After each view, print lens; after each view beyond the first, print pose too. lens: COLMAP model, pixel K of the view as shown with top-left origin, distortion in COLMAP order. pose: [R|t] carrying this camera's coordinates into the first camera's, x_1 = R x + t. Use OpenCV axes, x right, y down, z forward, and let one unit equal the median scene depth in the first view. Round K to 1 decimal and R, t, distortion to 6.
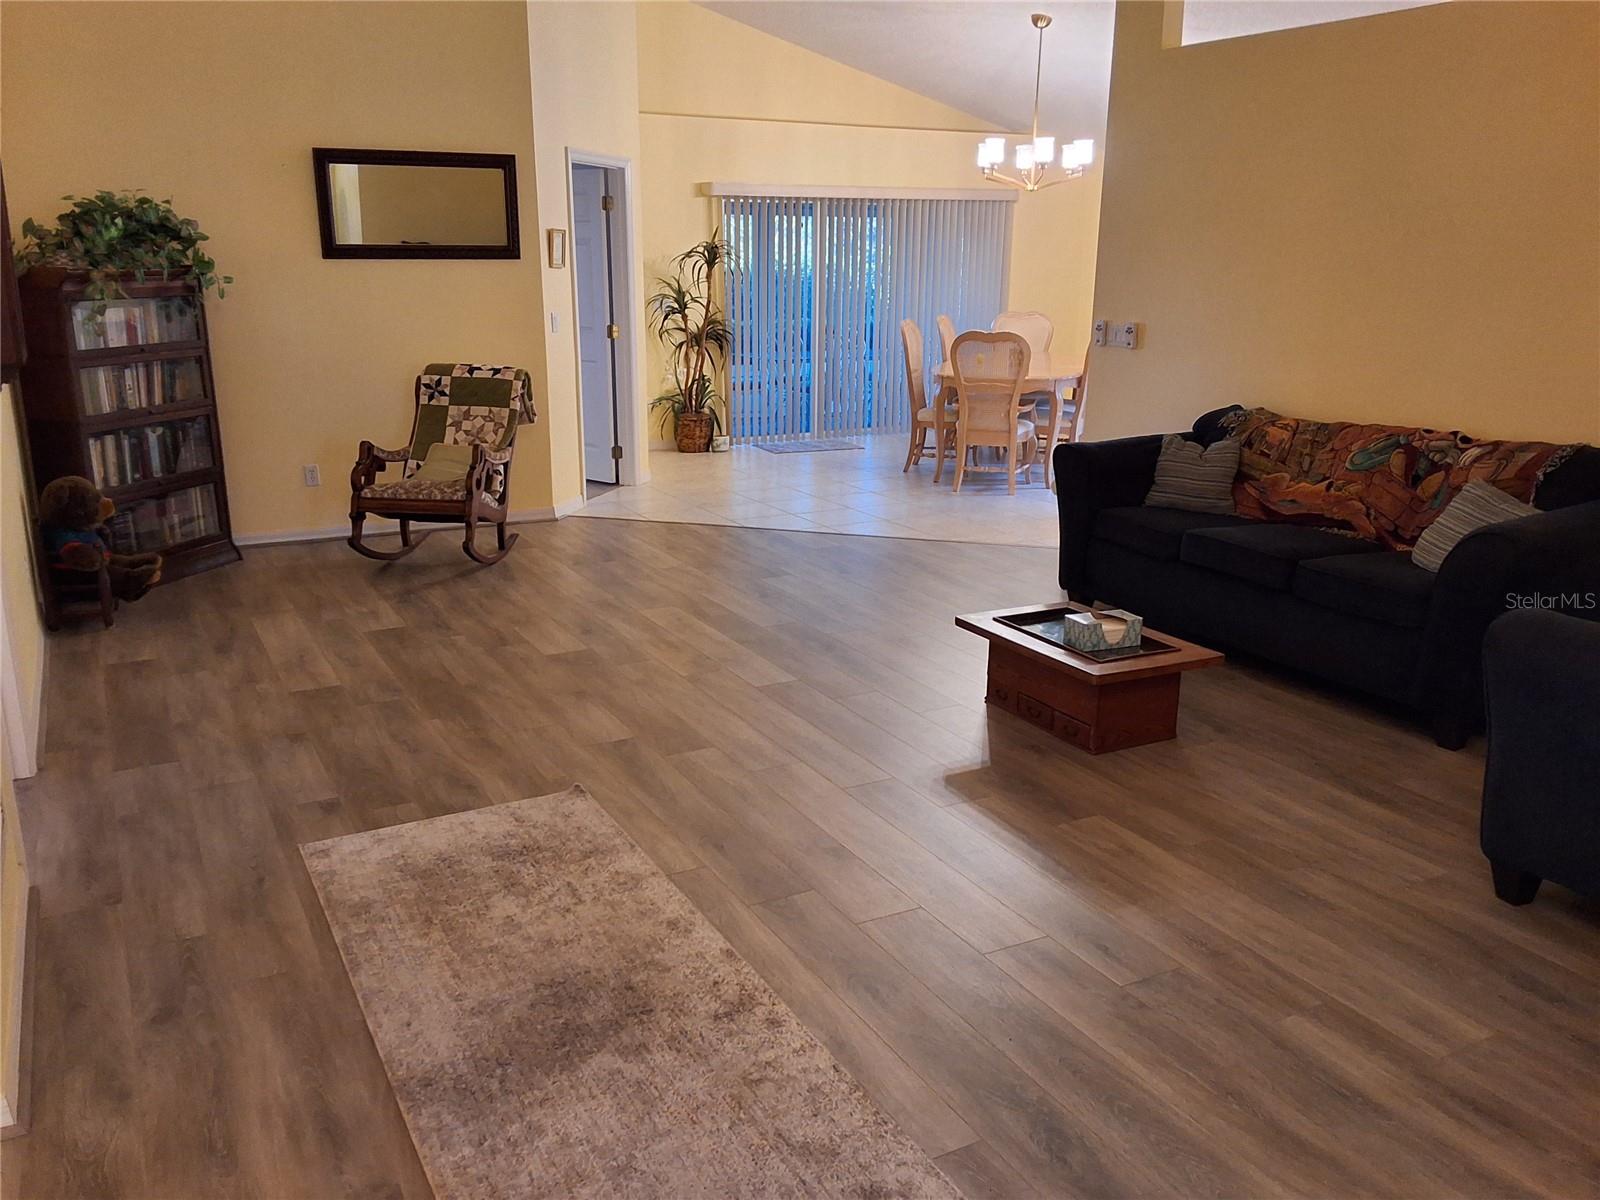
lens RADIAL K [[1275.8, 0, 785.3], [0, 1275.8, 605.1], [0, 0, 1]] dist [0.124963, -0.202670]
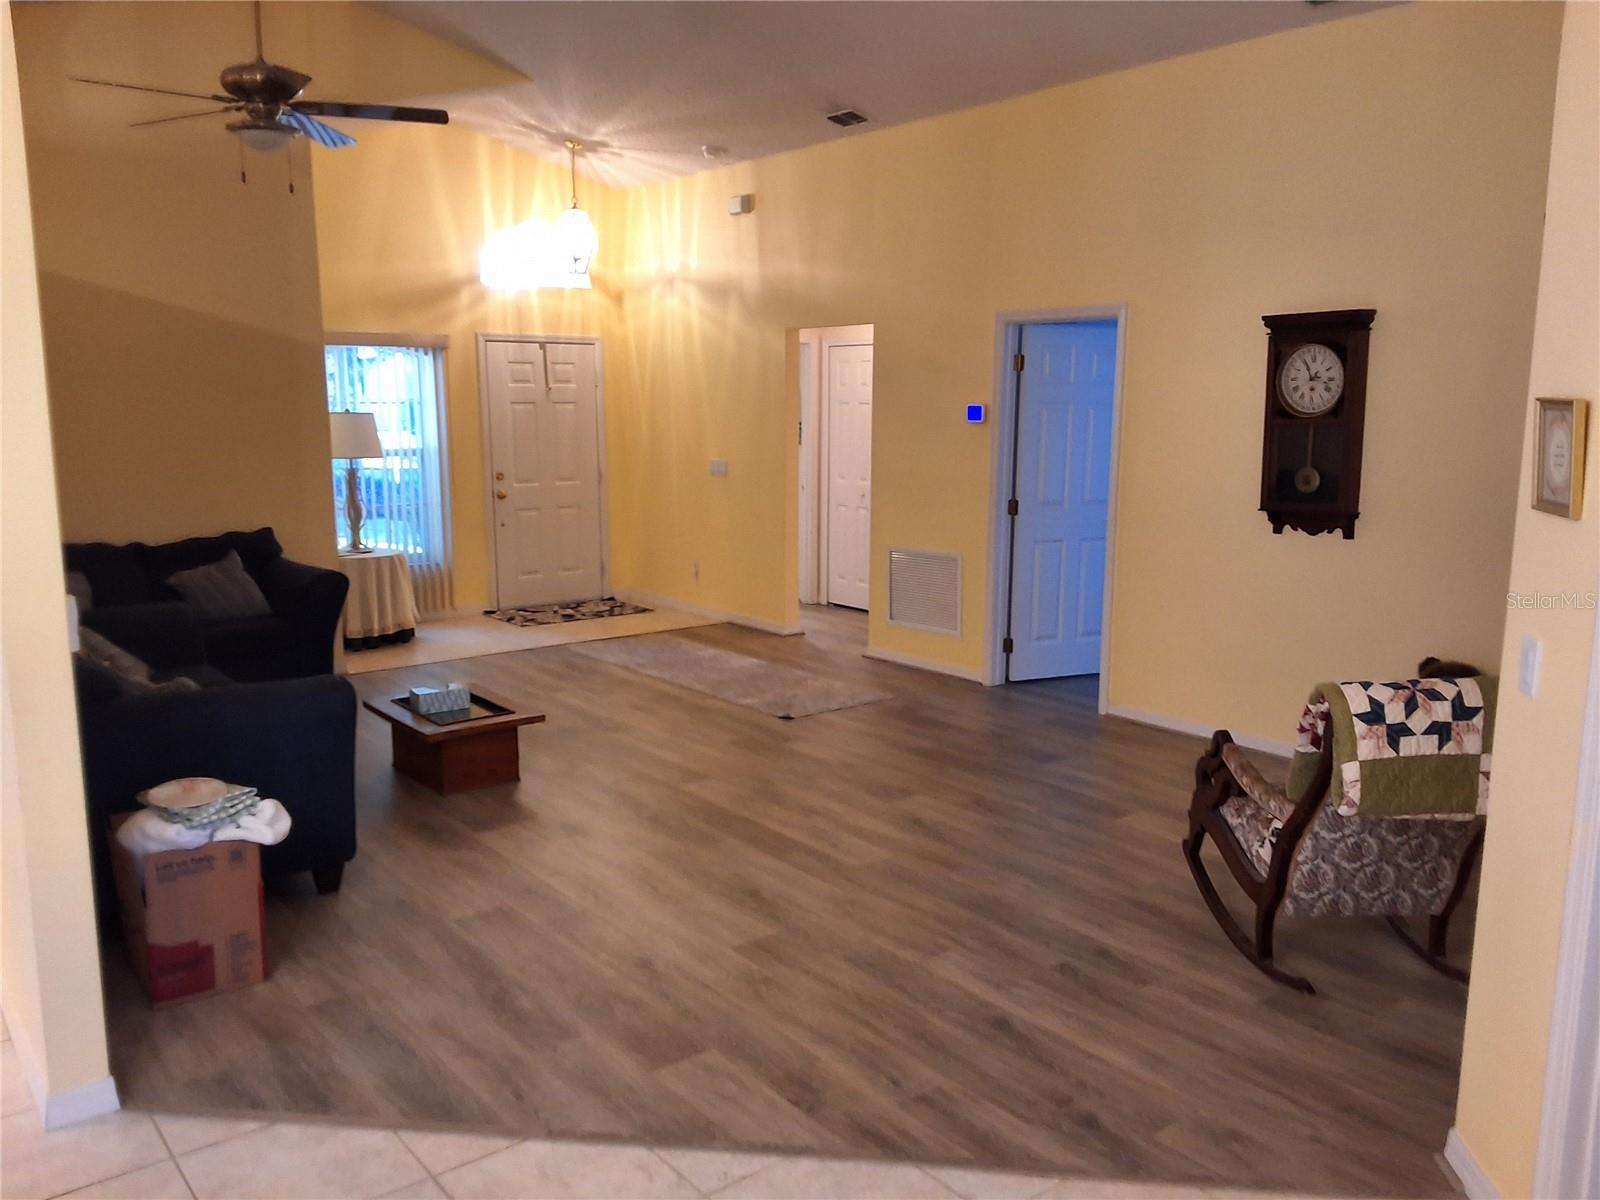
lens RADIAL K [[1275.8, 0, 785.3], [0, 1275.8, 605.1], [0, 0, 1]] dist [0.124963, -0.202670]
pose [[-0.984937, 0.018319, -0.171938, 0.098868], [-0.055406, 0.908504, 0.414187, -0.516212], [0.163794, 0.417475, -0.893804, 1.798111]]
